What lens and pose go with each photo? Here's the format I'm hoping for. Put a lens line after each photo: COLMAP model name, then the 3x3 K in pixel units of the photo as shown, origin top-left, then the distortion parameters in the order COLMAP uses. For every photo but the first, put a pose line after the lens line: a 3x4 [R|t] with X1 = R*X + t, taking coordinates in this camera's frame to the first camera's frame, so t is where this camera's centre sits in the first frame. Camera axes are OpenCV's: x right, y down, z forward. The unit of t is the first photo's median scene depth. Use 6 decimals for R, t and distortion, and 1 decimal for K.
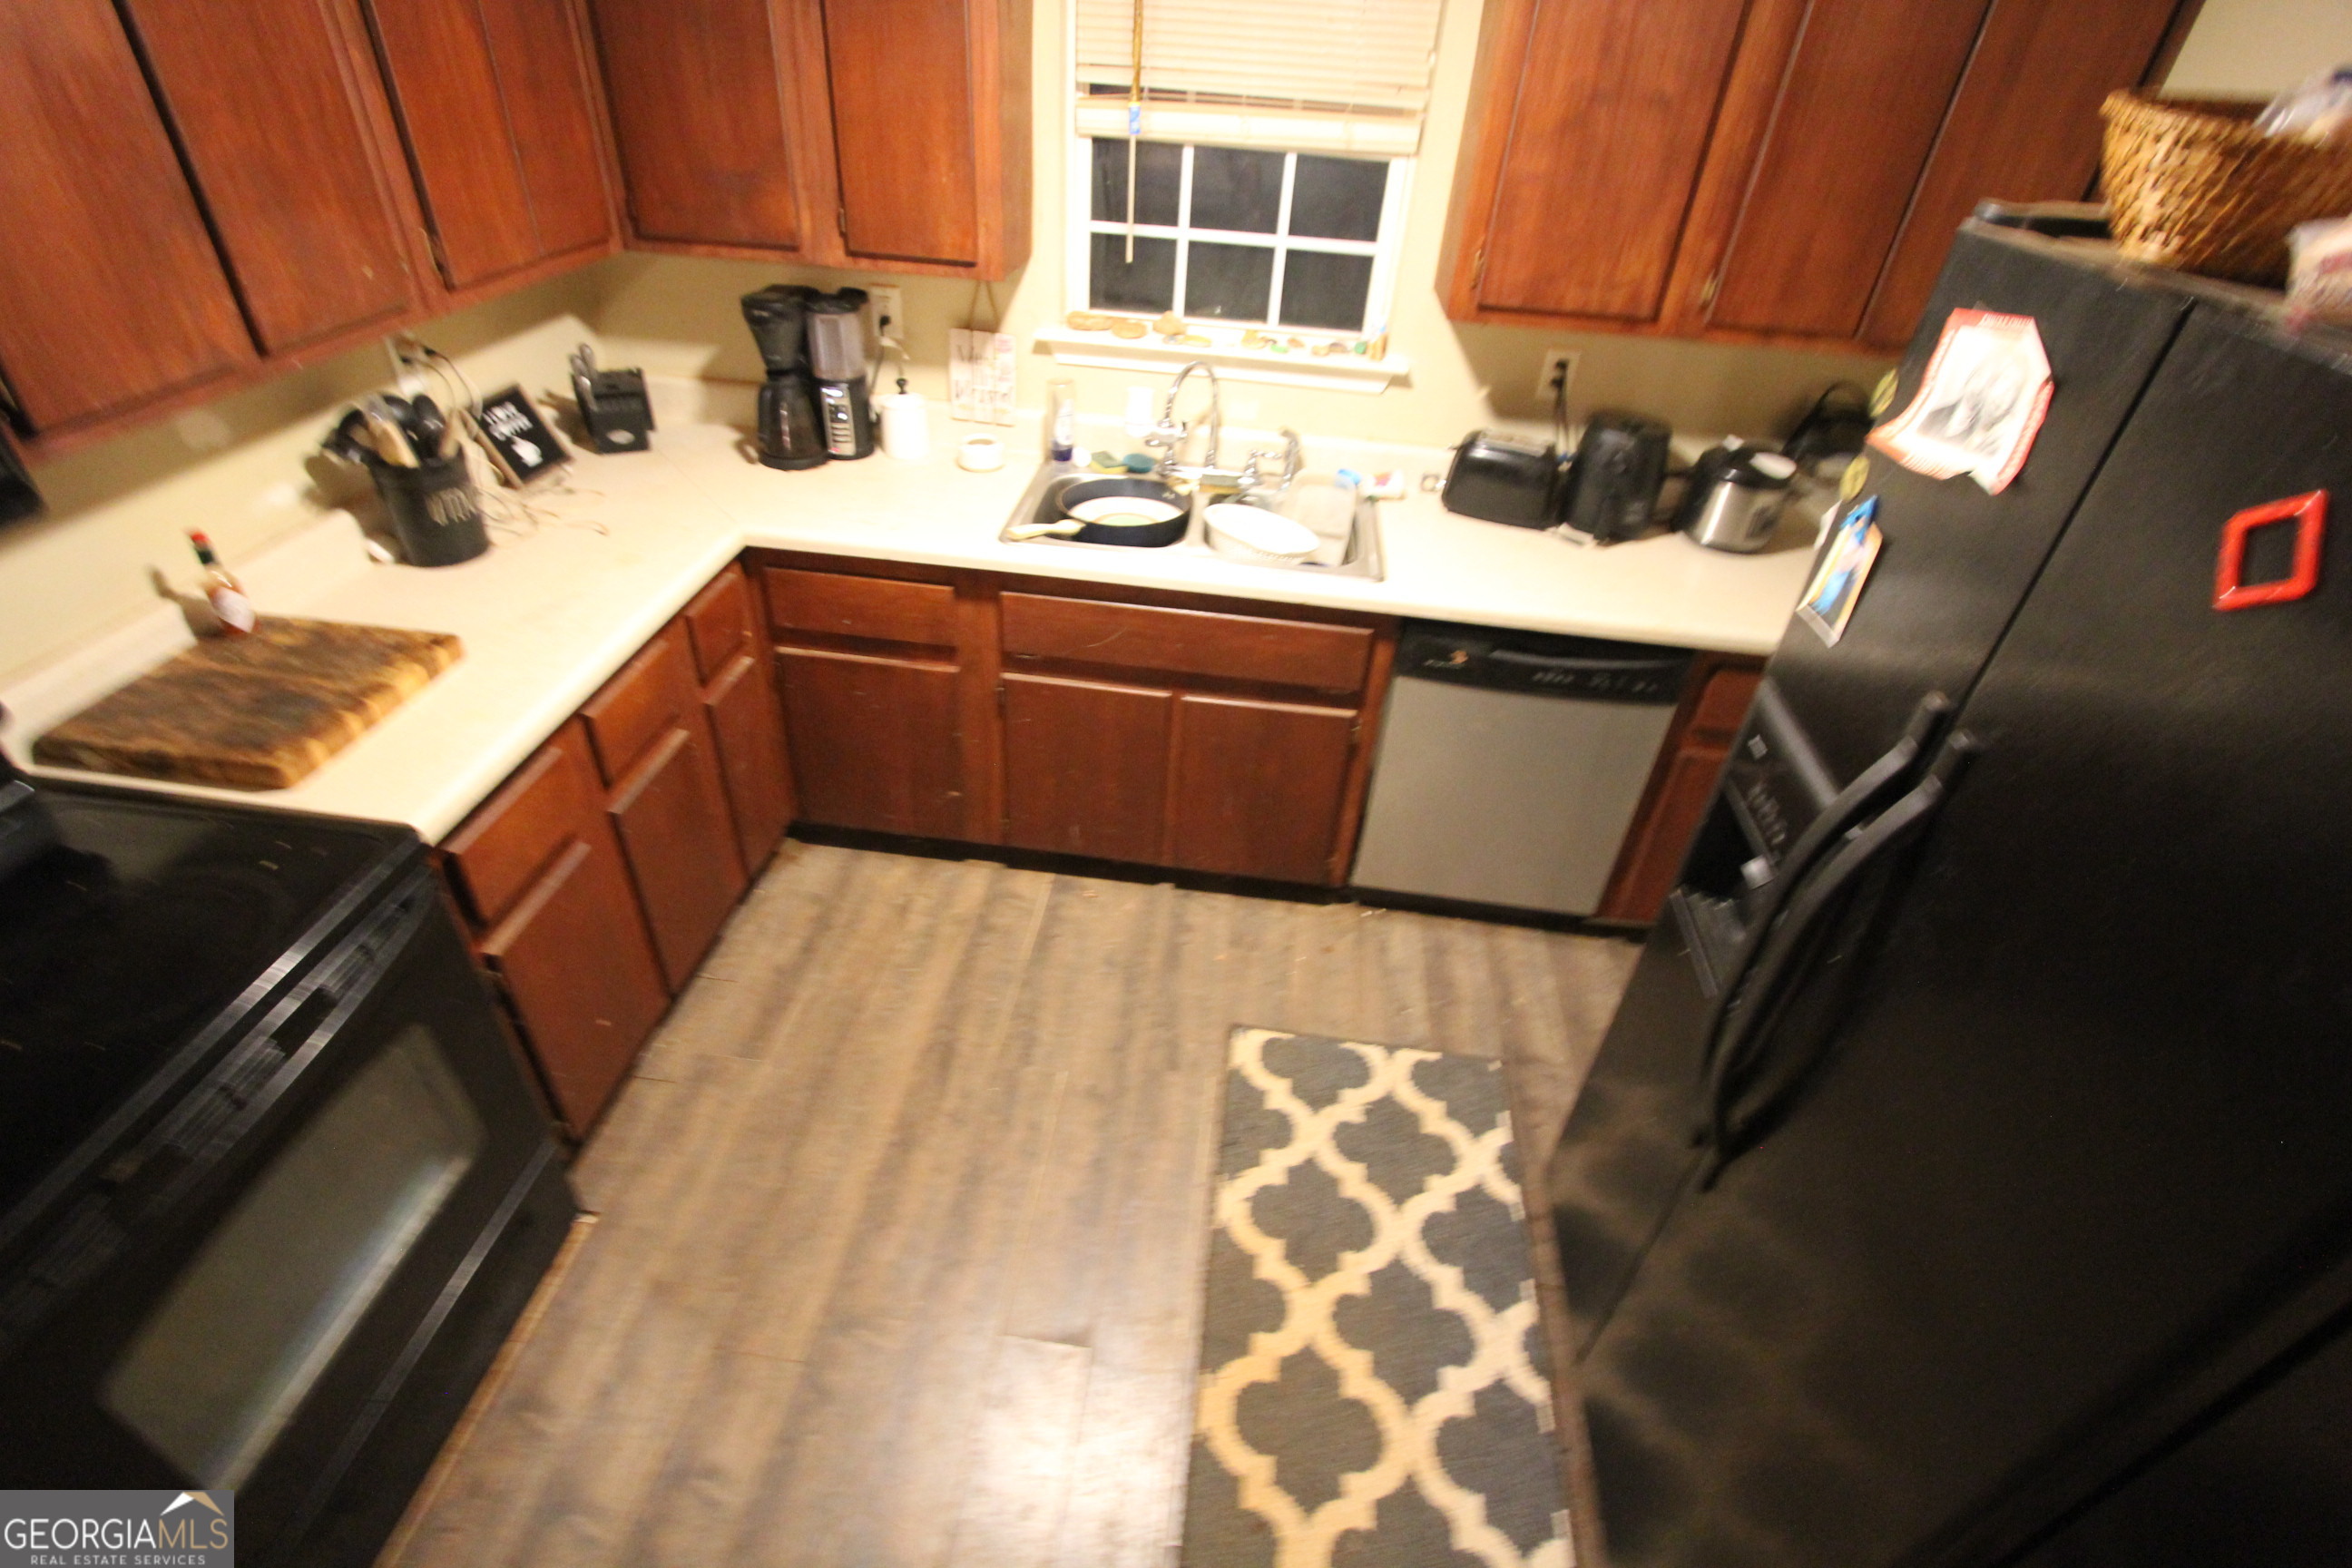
lens RADIAL K [[1077.1, 0, 1176.0], [0, 1077.1, 784.0], [0, 0, 1]] dist [-0.016967, 0.000323]
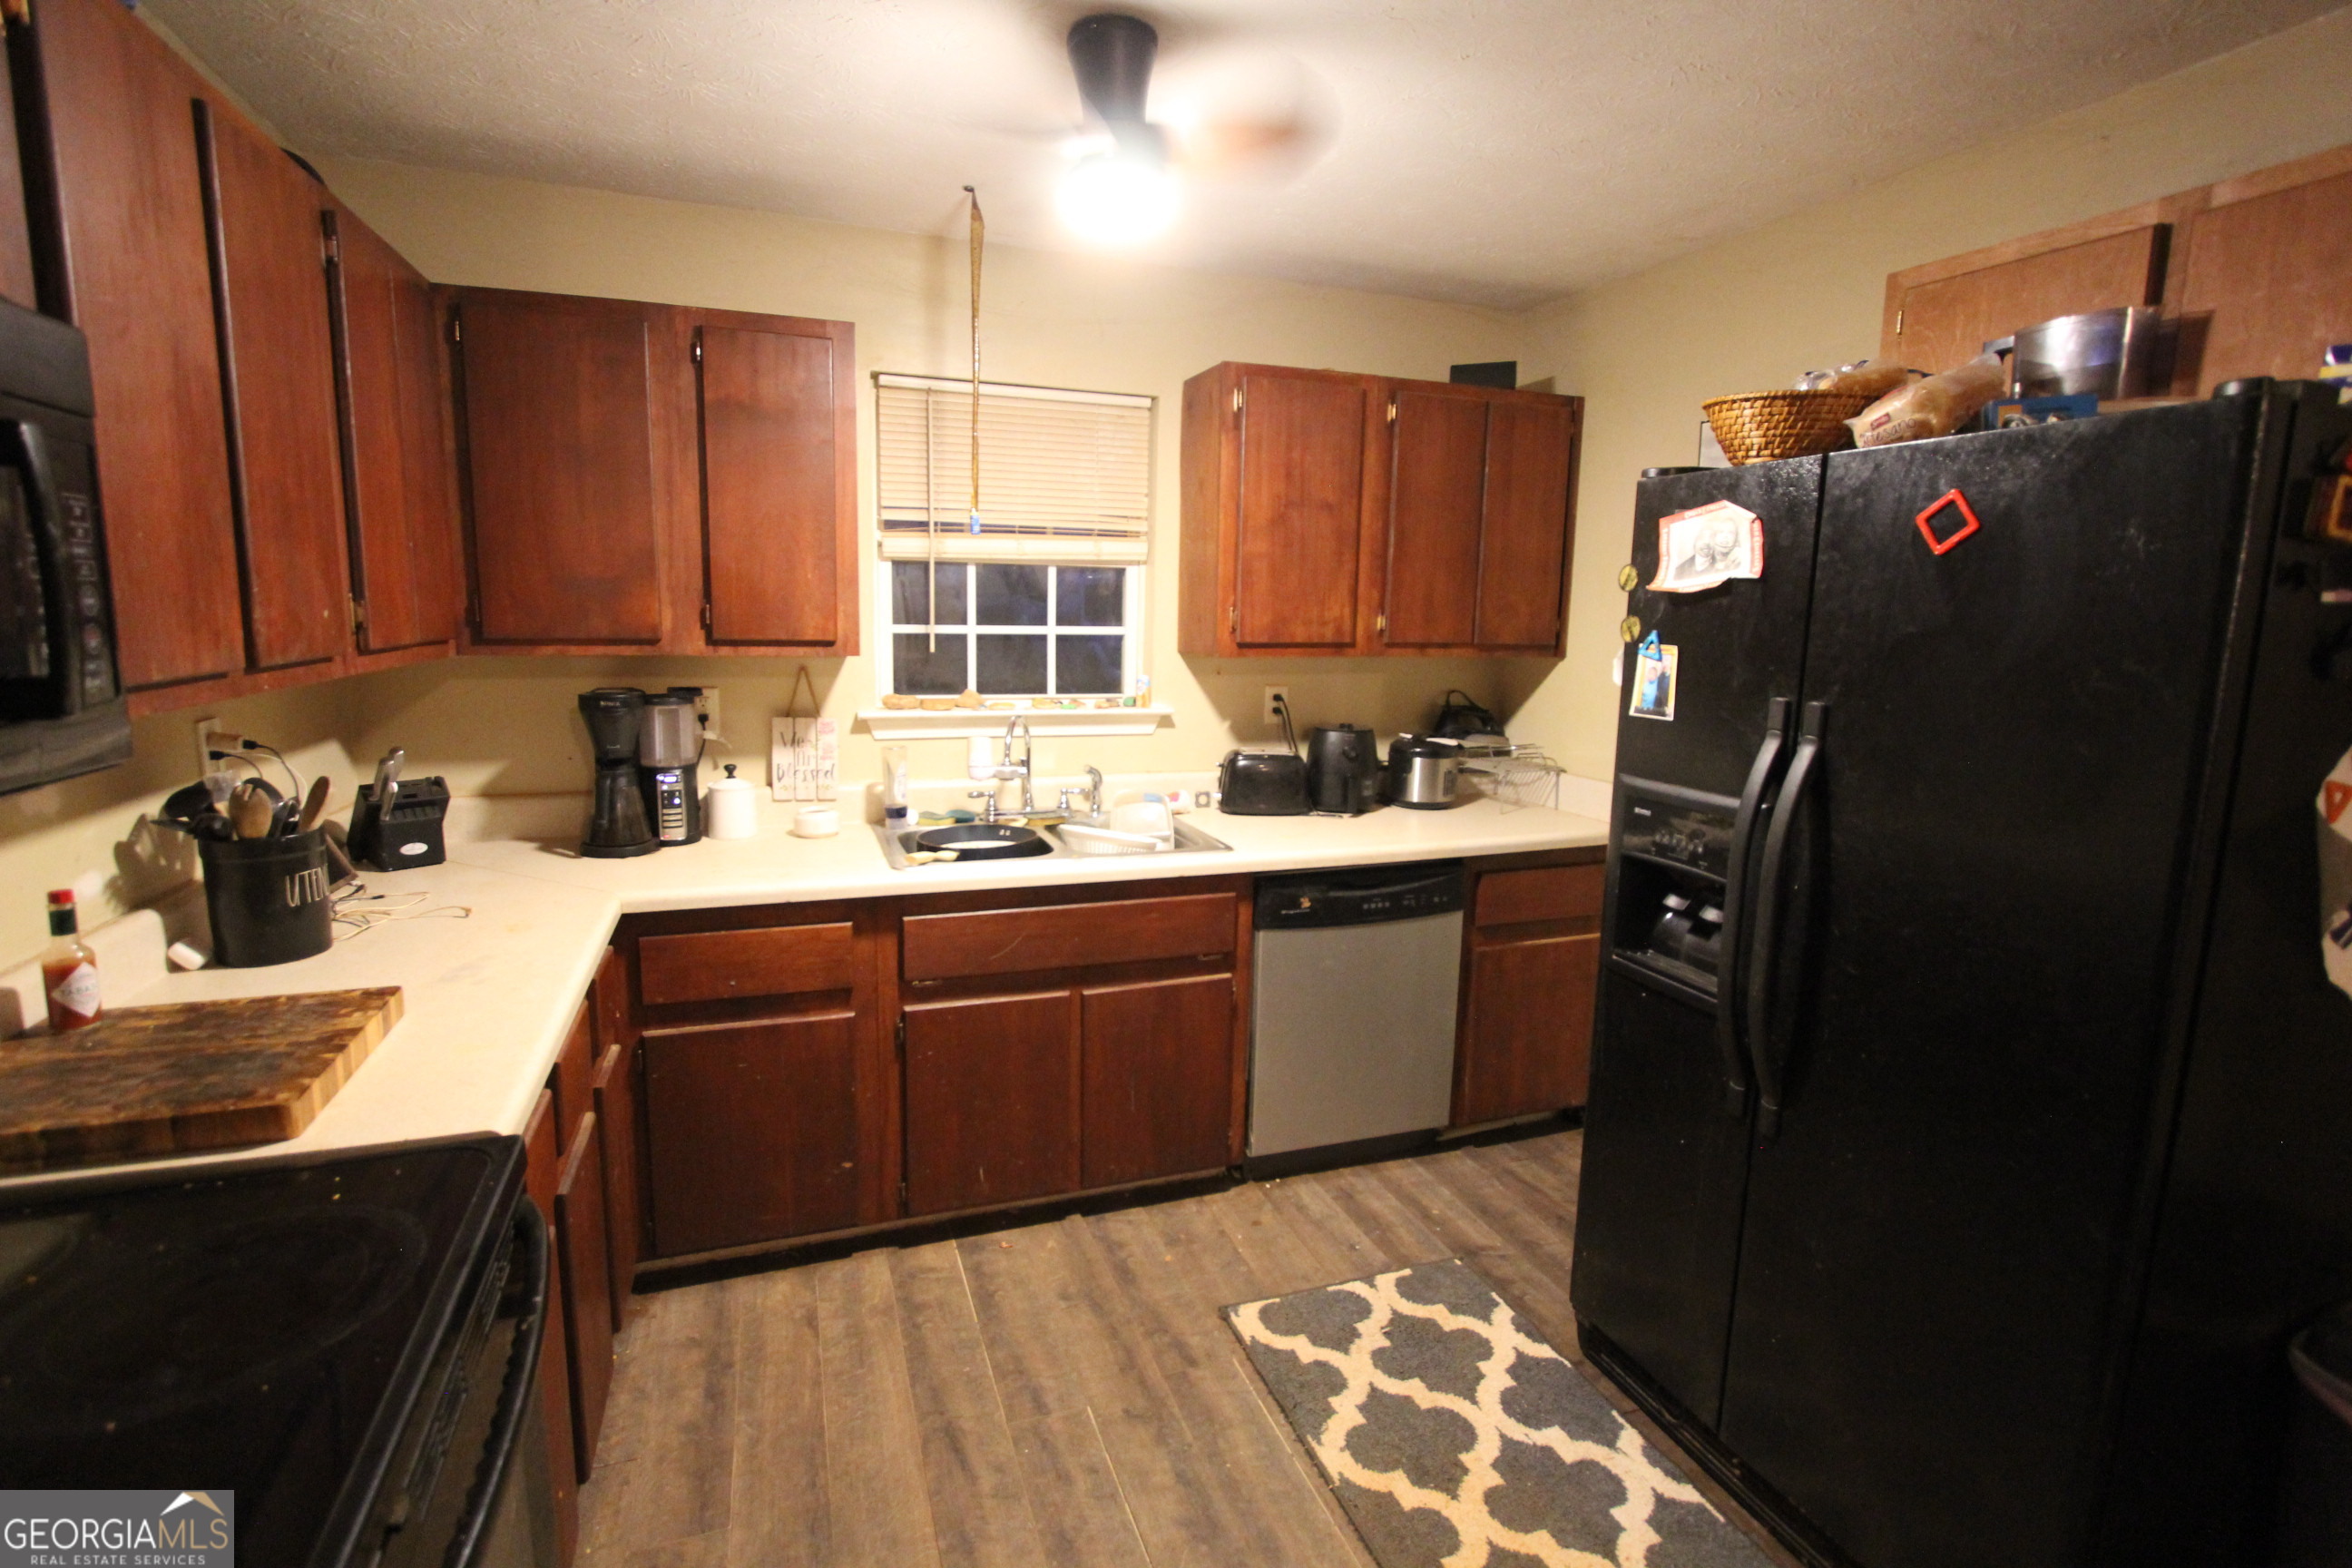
lens RADIAL K [[1082.0, 0, 1160.7], [0, 1082.0, 781.9], [0, 0, 1]] dist [-0.012893, 0.001896]
pose [[0.894210, -0.110235, 0.433863, -0.363470], [0.291521, 0.878914, -0.377526, 0.161146], [-0.339712, 0.464067, 0.818069, 0.019410]]
